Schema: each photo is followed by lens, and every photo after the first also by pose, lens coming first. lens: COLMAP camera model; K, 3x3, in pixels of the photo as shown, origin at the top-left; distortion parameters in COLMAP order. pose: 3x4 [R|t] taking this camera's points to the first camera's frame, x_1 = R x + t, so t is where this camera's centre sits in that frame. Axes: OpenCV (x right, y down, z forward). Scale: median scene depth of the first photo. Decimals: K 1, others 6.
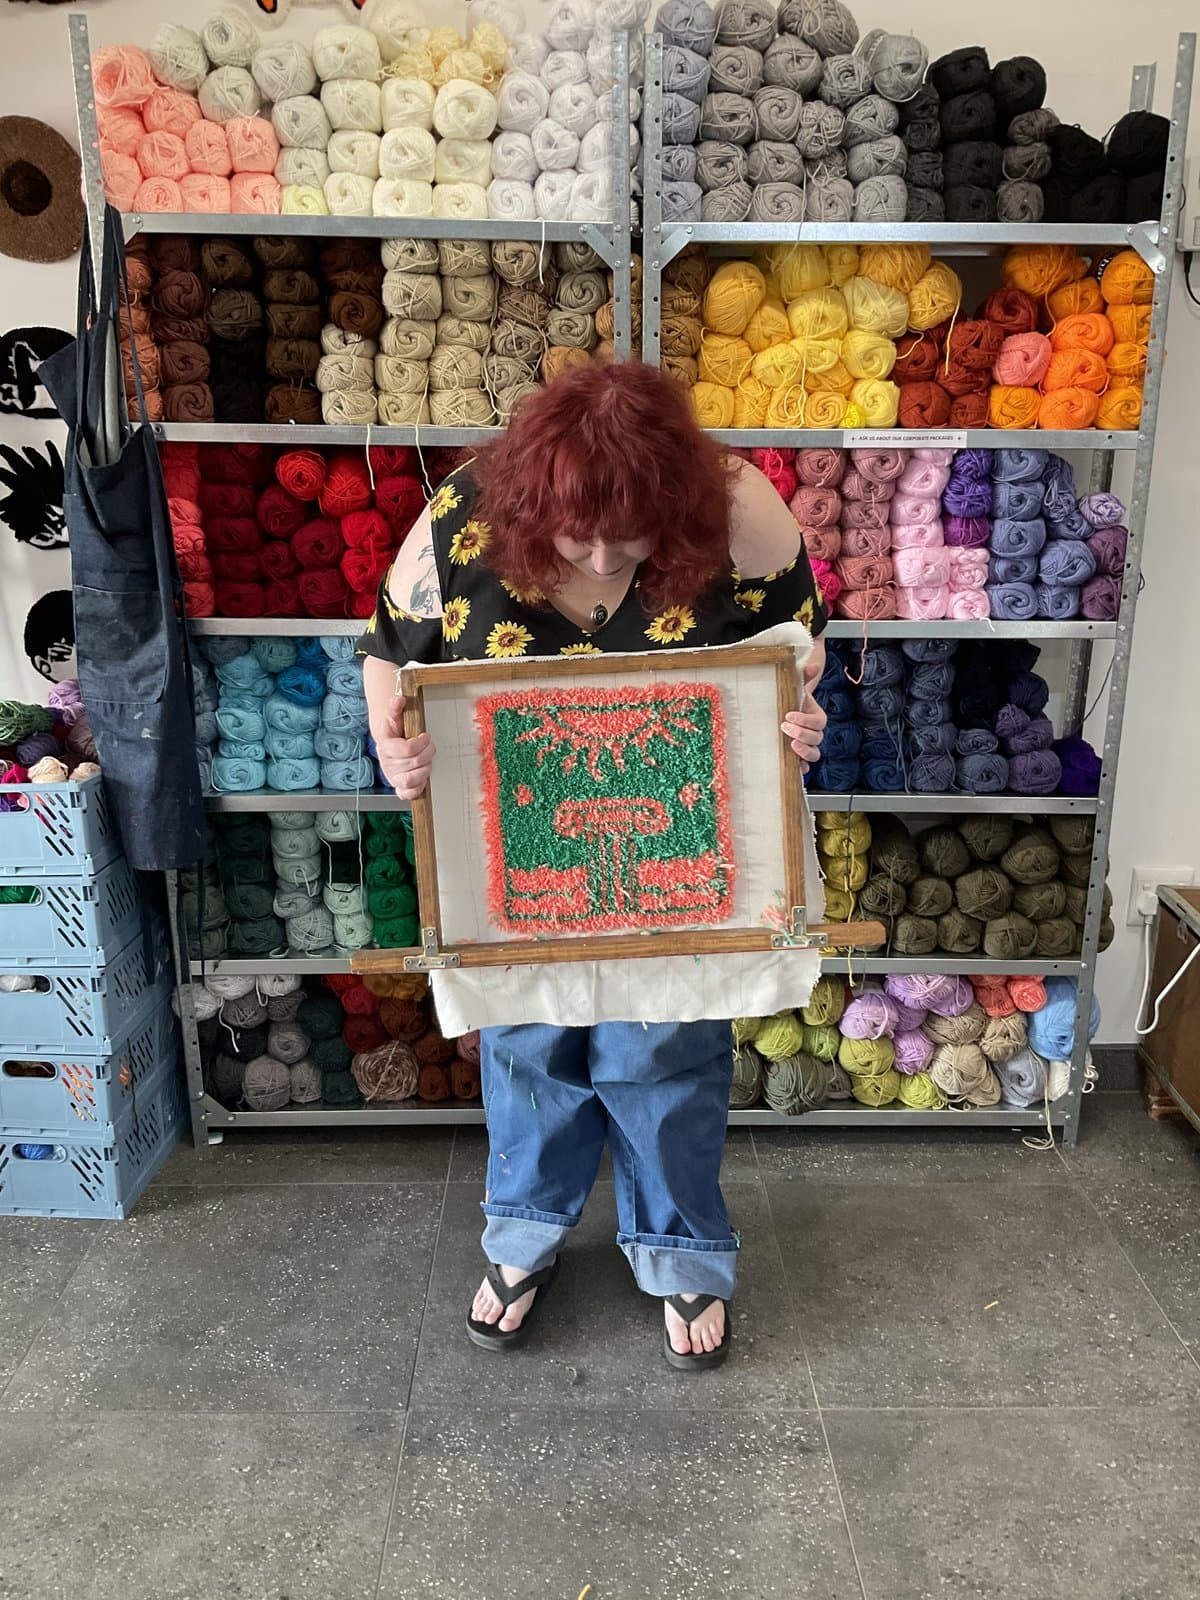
lens RADIAL K [[1327.6, 0, 597.3], [0, 1327.6, 792.9], [0, 0, 1]] dist [0.024999, -0.068680]
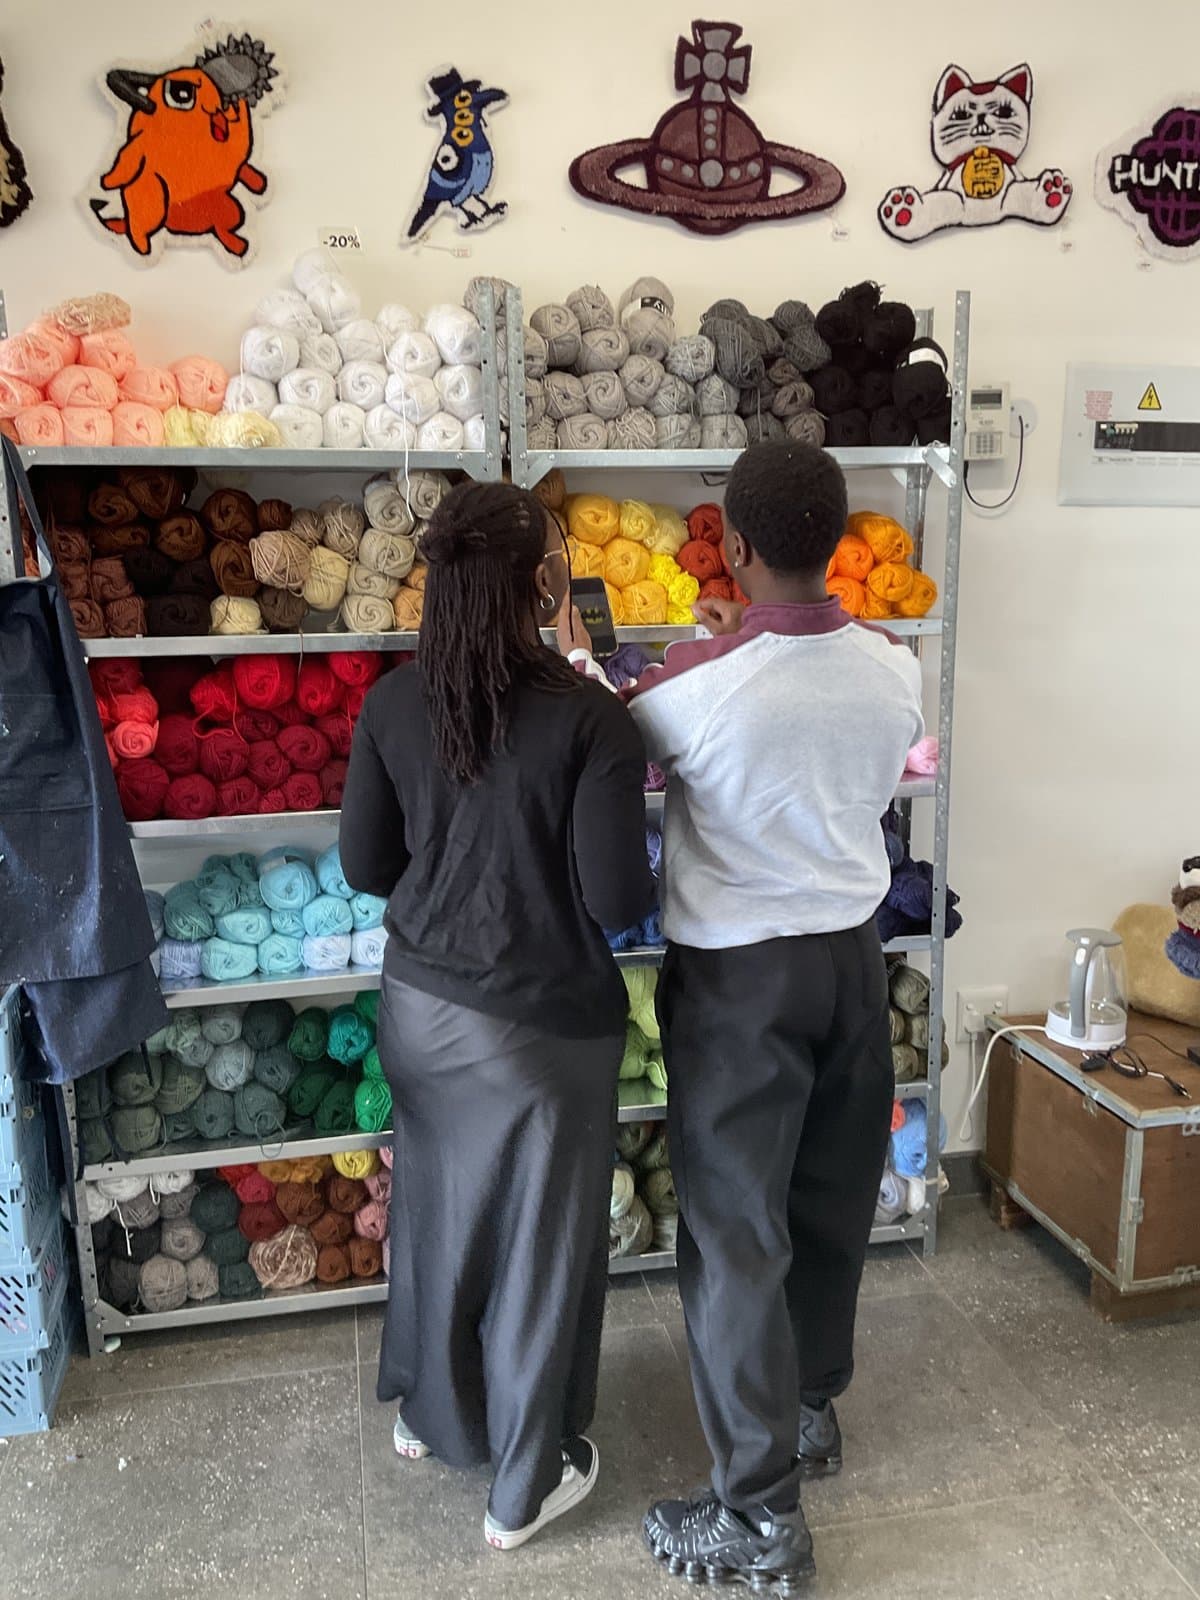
lens RADIAL K [[1327.6, 0, 602.9], [0, 1327.6, 795.3], [0, 0, 1]] dist [0.024999, -0.068680]
pose [[0.982859, -0.054151, 0.176228, -0.093345], [0.069518, 0.994186, -0.082226, -0.043955], [-0.170751, 0.093068, 0.980909, -0.069131]]
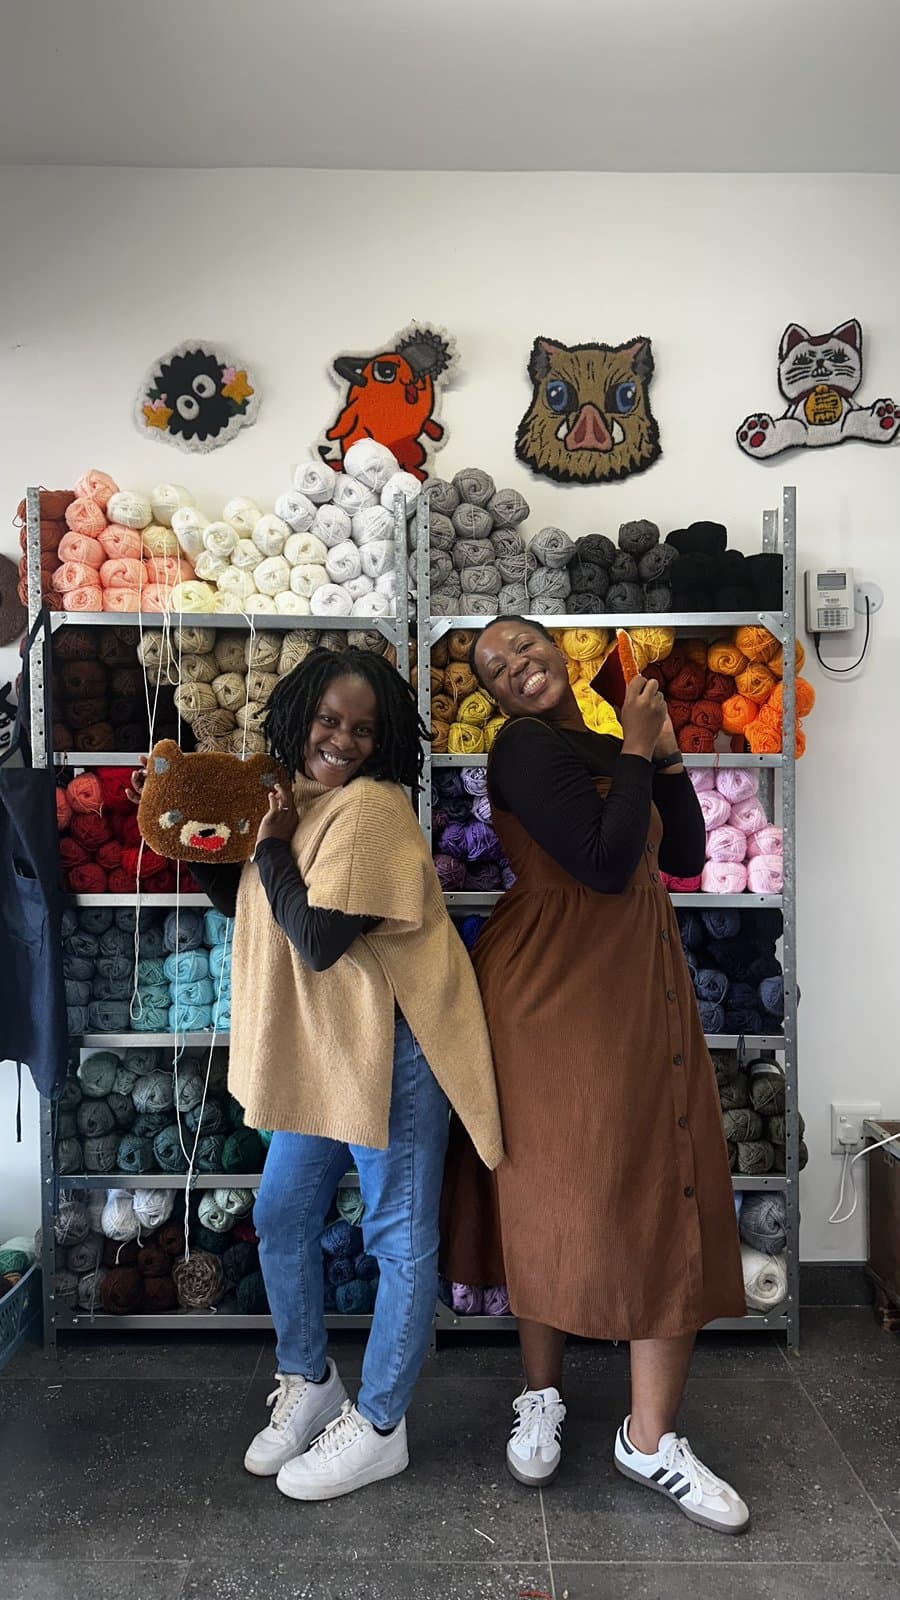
lens RADIAL K [[1122.4, 0, 454.1], [0, 1122.4, 797.3], [0, 0, 1]] dist [0.009193, -0.031307]
pose [[0.999922, -0.005750, -0.011095, 0.084221], [0.002520, 0.962386, -0.271673, 0.078251], [0.012240, 0.271624, 0.962326, -0.089593]]
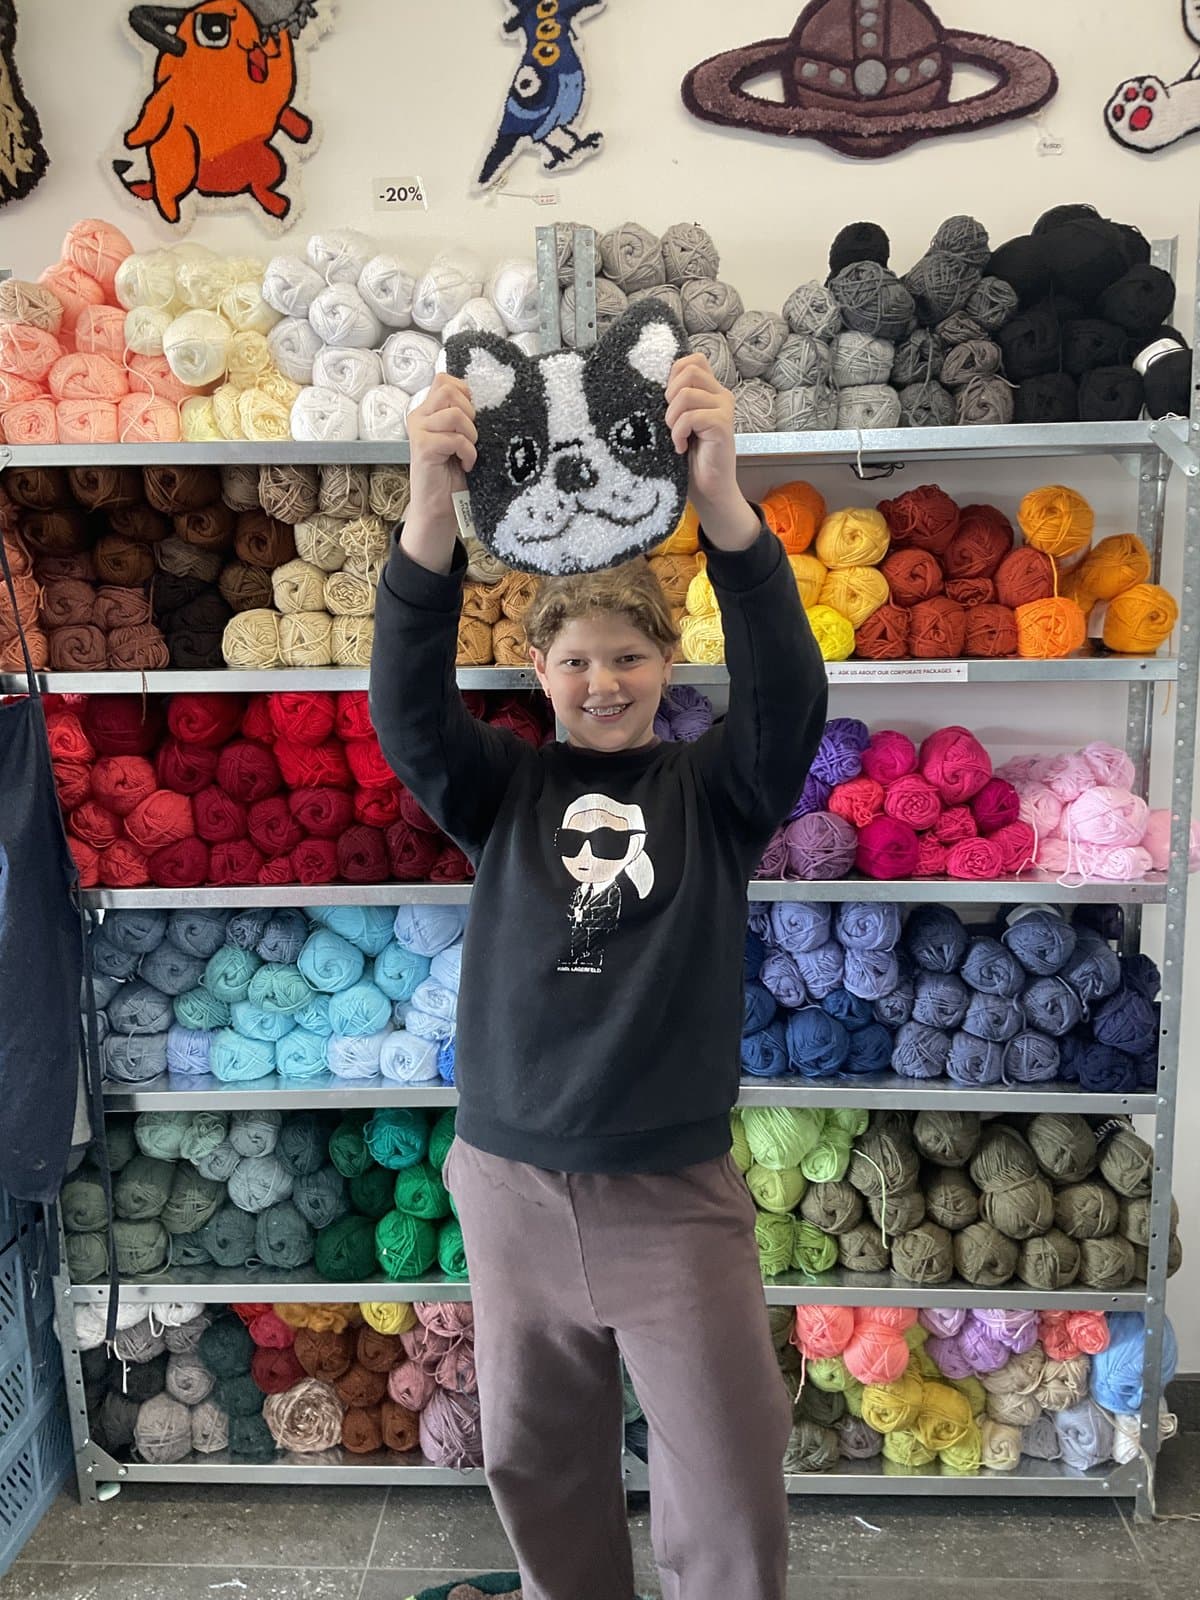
lens RADIAL K [[1327.6, 0, 600.4], [0, 1327.6, 795.4], [0, 0, 1]] dist [0.024999, -0.068680]
pose [[0.998062, -0.014280, -0.060571, 0.095717], [0.007160, 0.993203, -0.116171, -0.091502], [0.061818, 0.115513, 0.991381, 0.160267]]
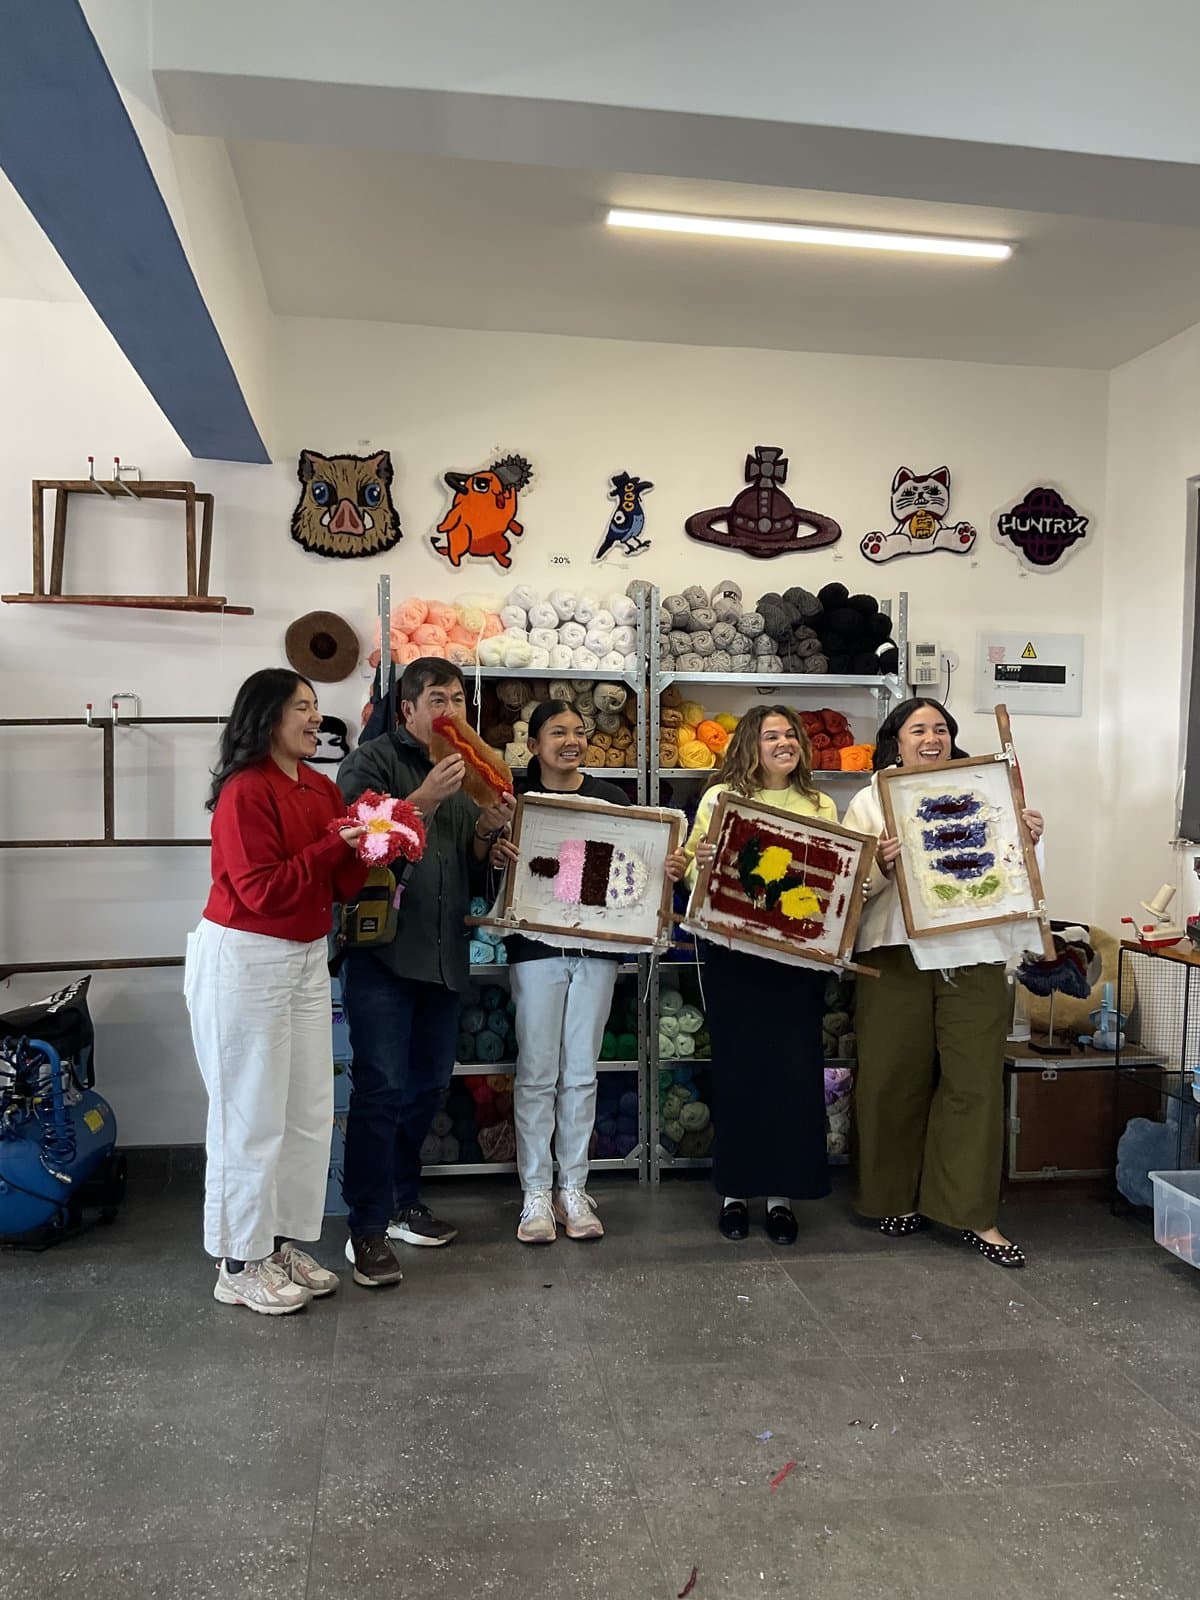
lens RADIAL K [[1301.6, 0, 596.3], [0, 1301.6, 811.5], [0, 0, 1]] dist [0.039635, -0.002347]
pose [[0.992221, 0.001830, 0.124477, -0.276117], [0.029833, 0.967261, -0.252022, 0.259184], [-0.120863, 0.253775, 0.959682, -0.792029]]
